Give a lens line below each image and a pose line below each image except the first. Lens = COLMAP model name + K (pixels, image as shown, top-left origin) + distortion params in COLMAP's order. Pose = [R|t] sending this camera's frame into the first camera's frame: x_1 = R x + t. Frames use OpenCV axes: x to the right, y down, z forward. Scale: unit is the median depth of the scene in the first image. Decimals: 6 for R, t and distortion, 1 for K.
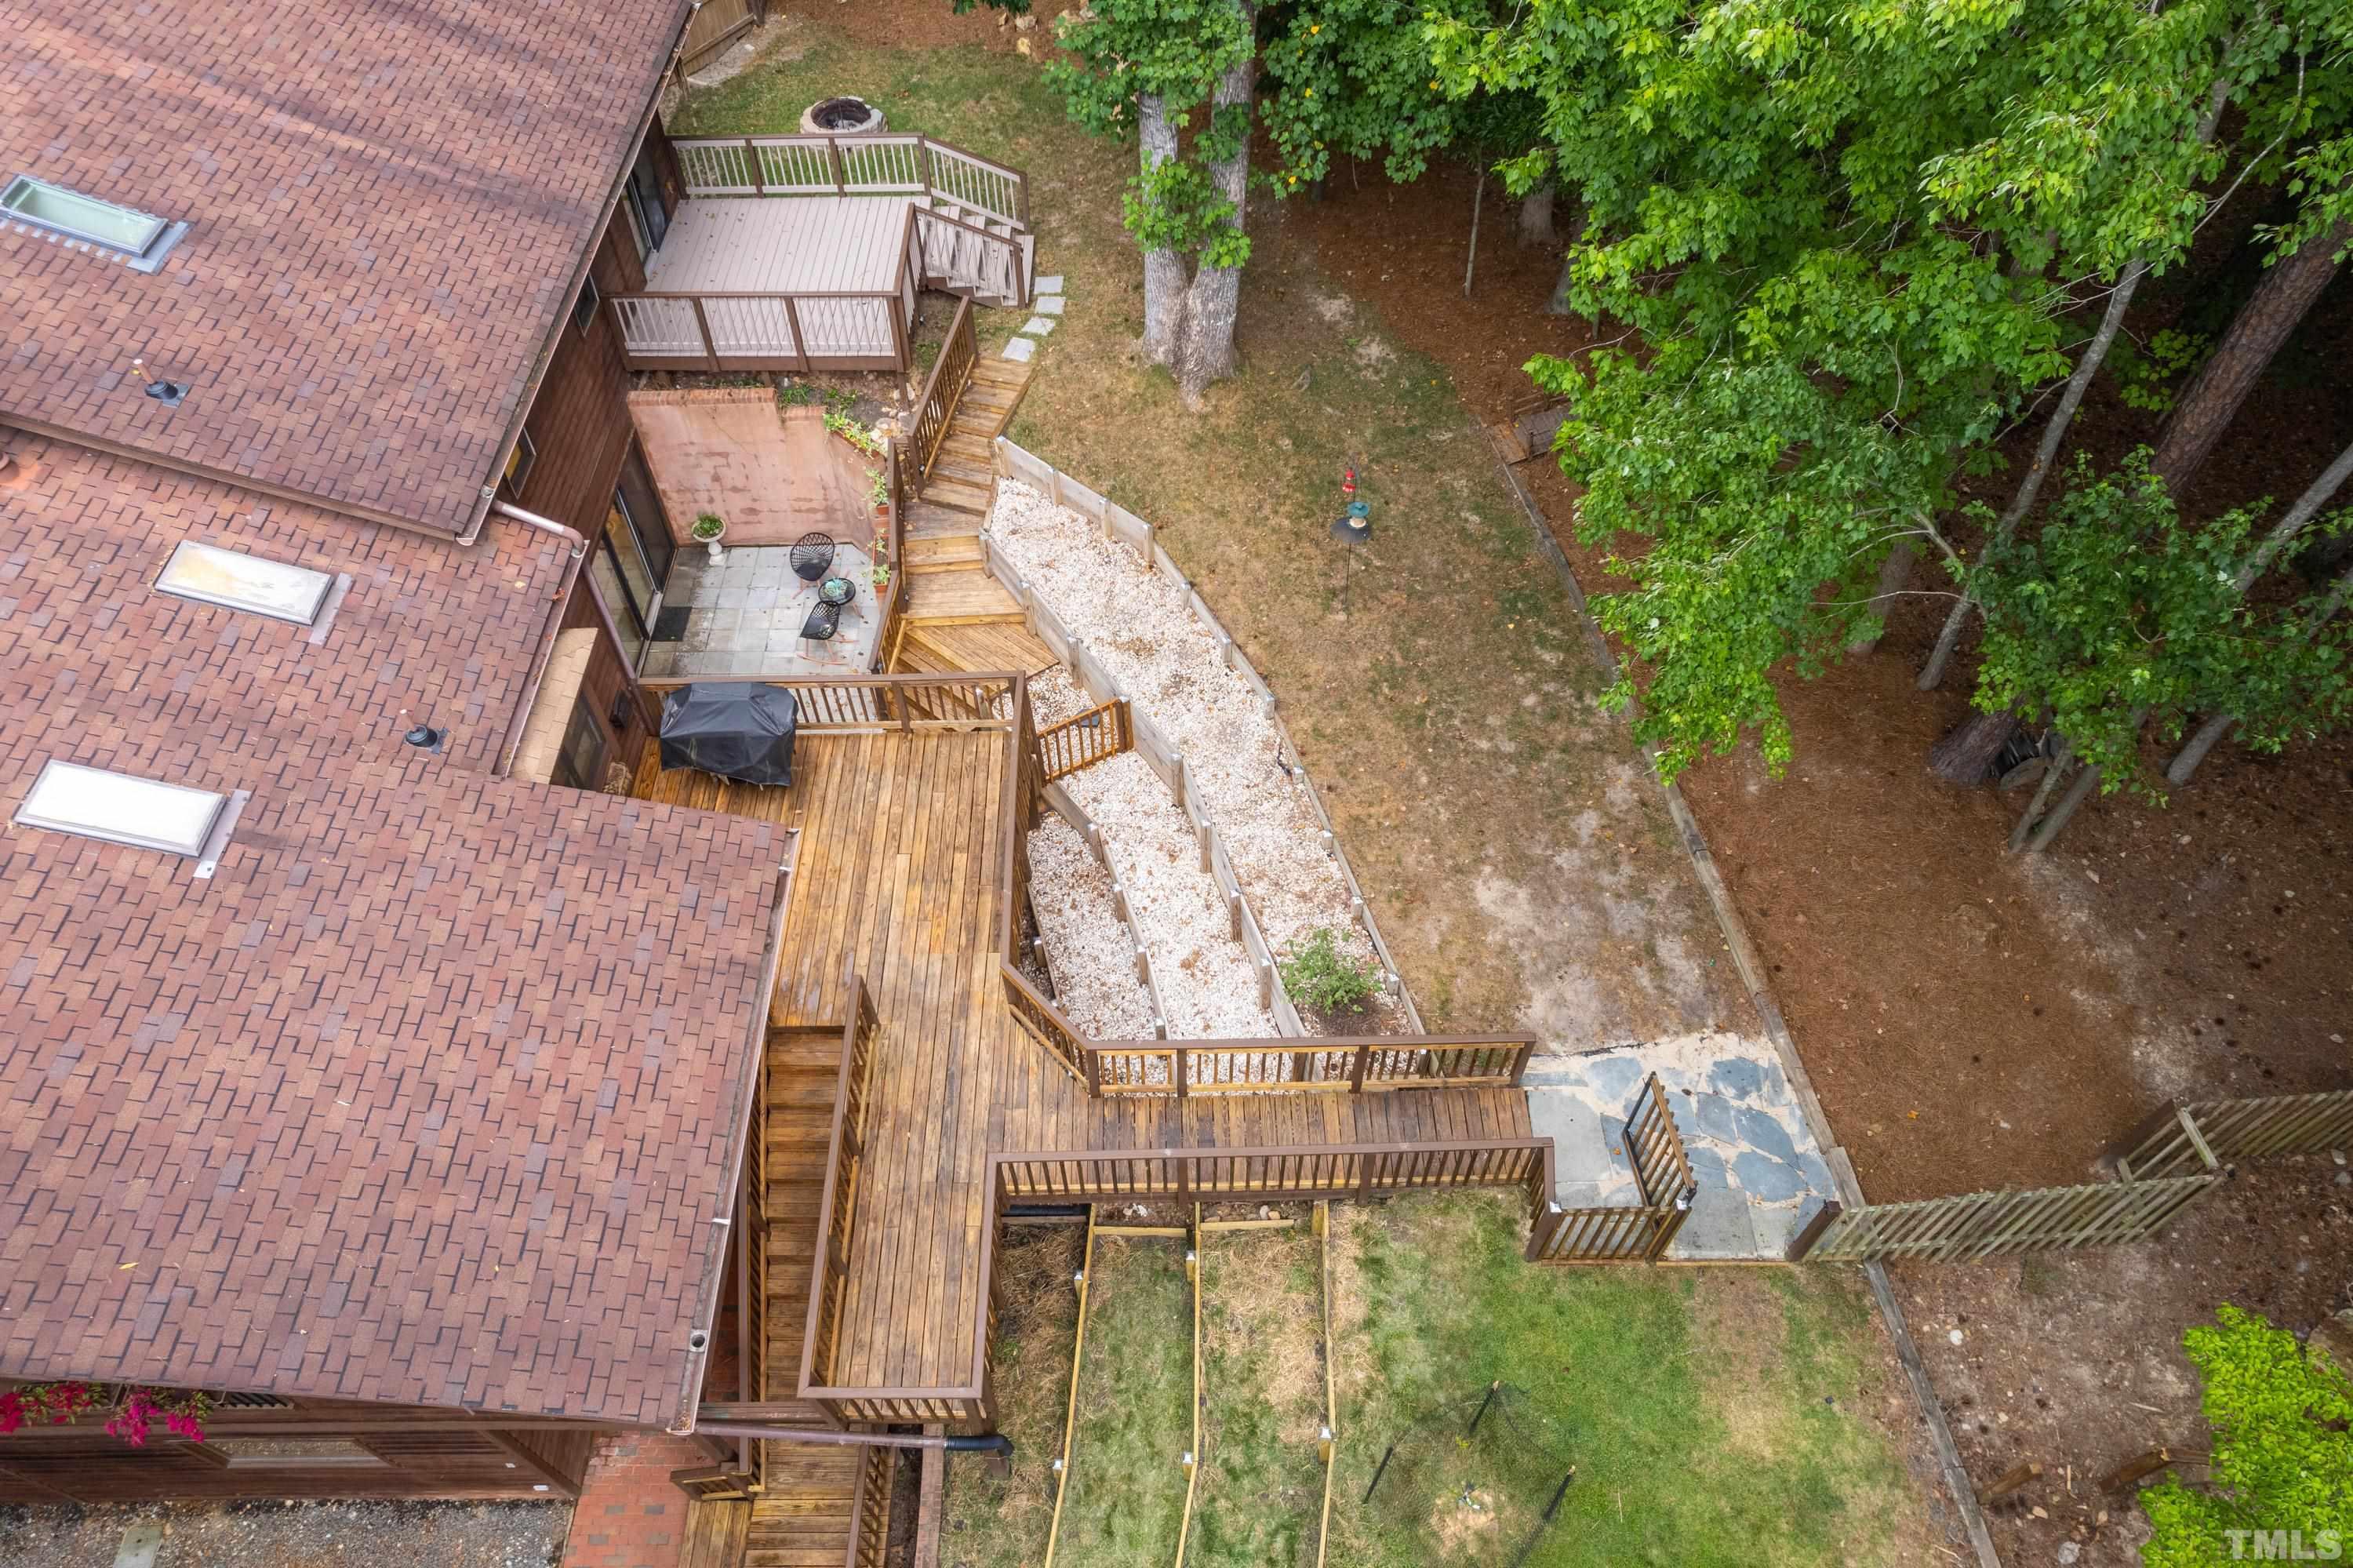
lens RADIAL K [[1504.5, 0, 1174.2], [0, 1504.5, 781.7], [0, 0, 1]] dist [-0.077834, 0.069300]
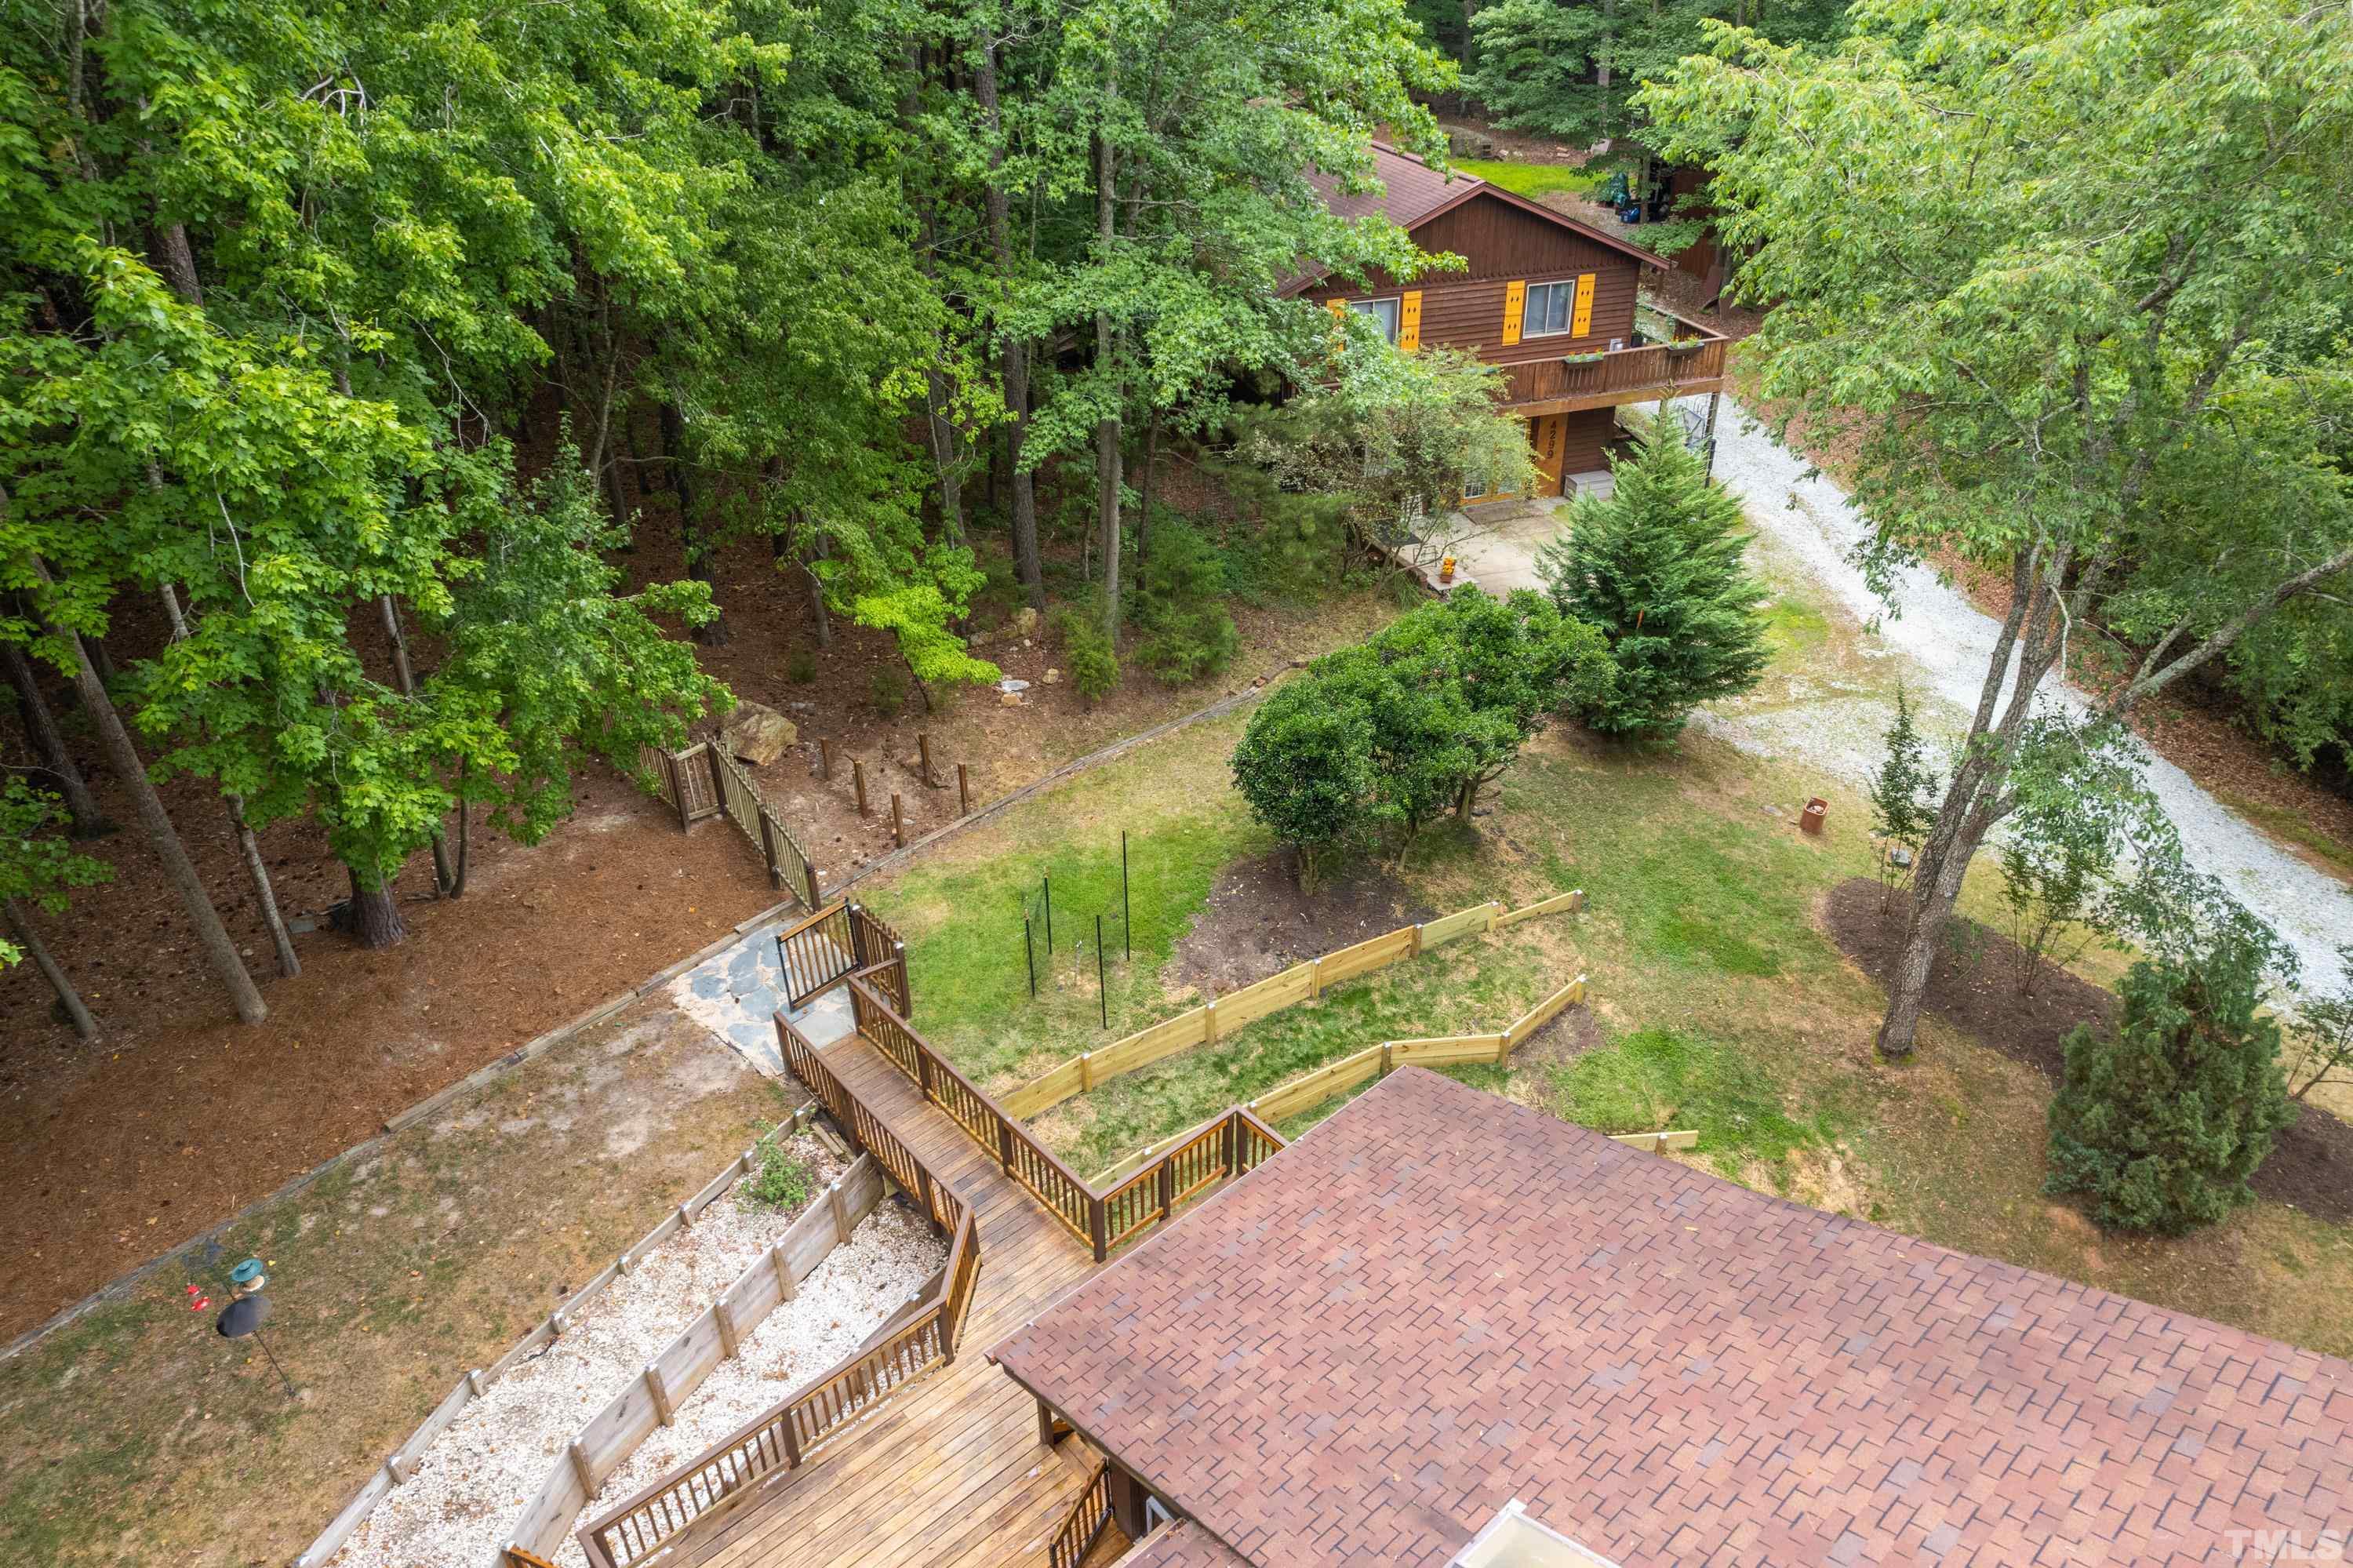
lens RADIAL K [[1504.5, 0, 1174.2], [0, 1504.5, 781.7], [0, 0, 1]] dist [-0.077834, 0.069300]
pose [[-0.652078, -0.383404, 0.654061, -0.725913], [0.611584, 0.243840, 0.752666, -0.616721], [-0.448062, 0.890811, 0.075481, 0.518184]]
